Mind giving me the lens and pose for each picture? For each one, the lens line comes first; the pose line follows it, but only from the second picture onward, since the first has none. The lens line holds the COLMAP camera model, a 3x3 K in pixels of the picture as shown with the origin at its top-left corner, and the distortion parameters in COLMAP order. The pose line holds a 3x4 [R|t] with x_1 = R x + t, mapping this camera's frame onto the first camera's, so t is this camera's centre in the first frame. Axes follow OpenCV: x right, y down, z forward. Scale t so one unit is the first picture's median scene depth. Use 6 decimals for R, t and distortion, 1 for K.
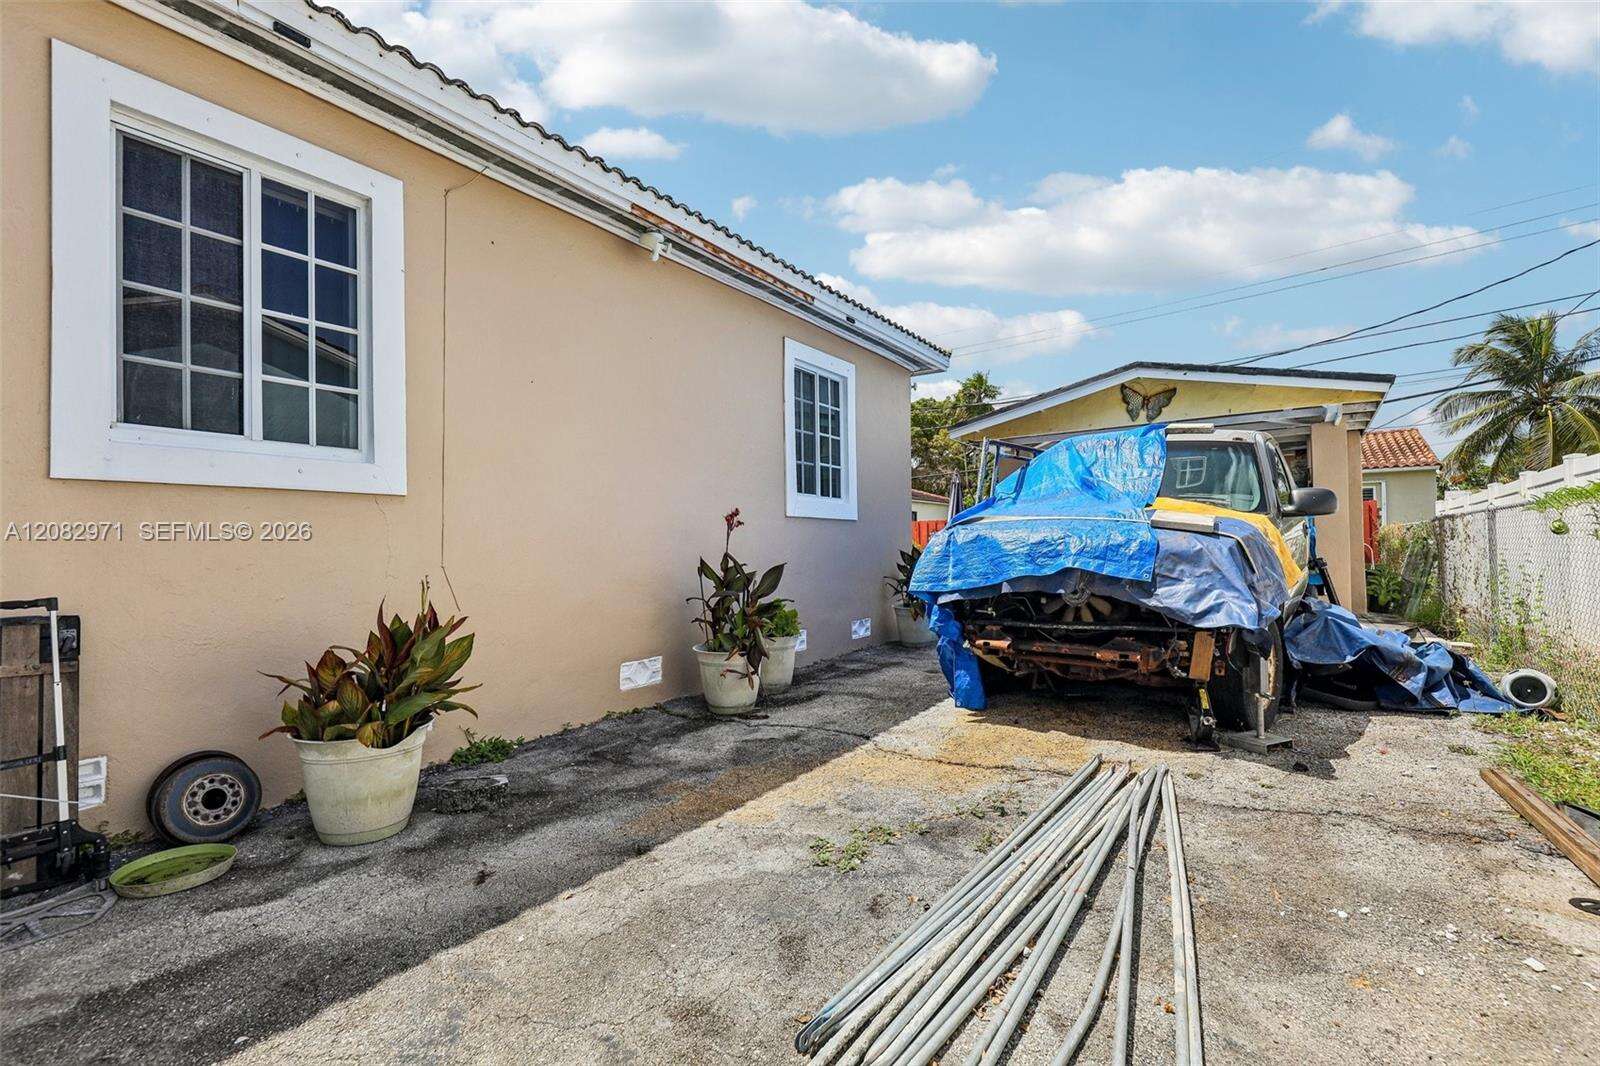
lens RADIAL K [[727.8, 0, 809.0], [0, 727.8, 538.8], [0, 0, 1]] dist [0.002118, 0.000220]
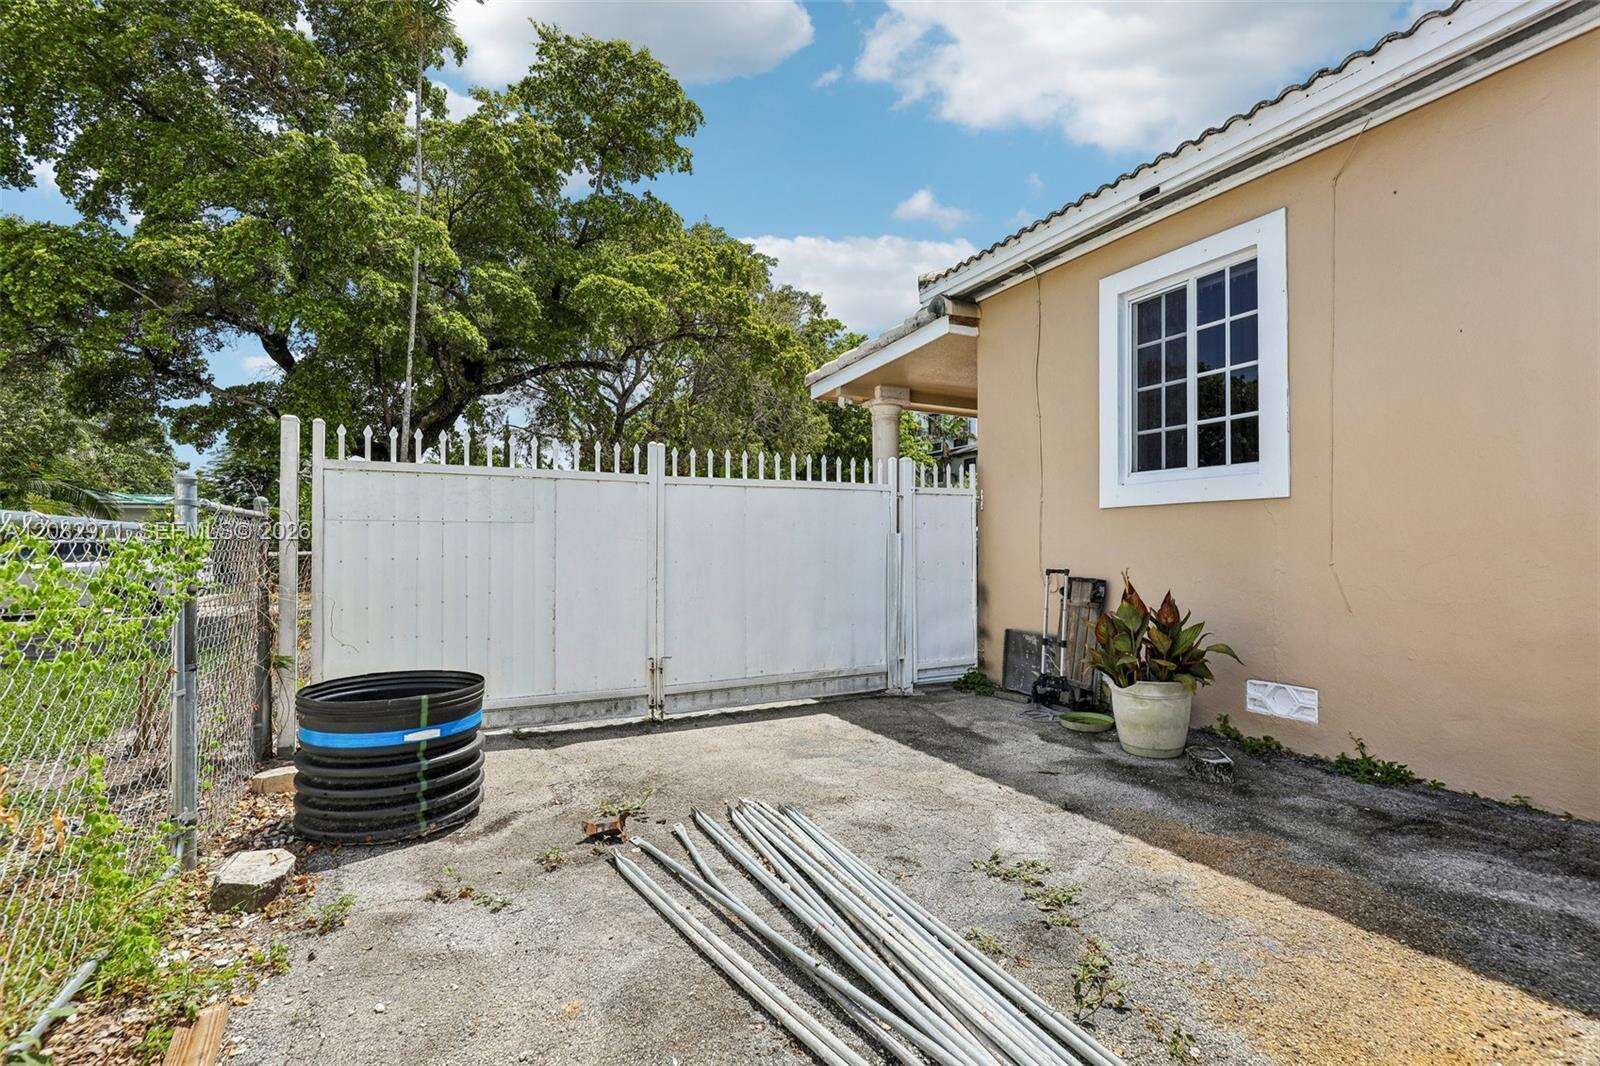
lens RADIAL K [[727.8, 0, 809.0], [0, 727.8, 538.8], [0, 0, 1]] dist [0.002118, 0.000220]
pose [[-0.481546, 0.006605, -0.876396, 0.880298], [0.021086, 0.999769, -0.004051, -0.009083], [0.876167, -0.020430, -0.481574, 1.064974]]
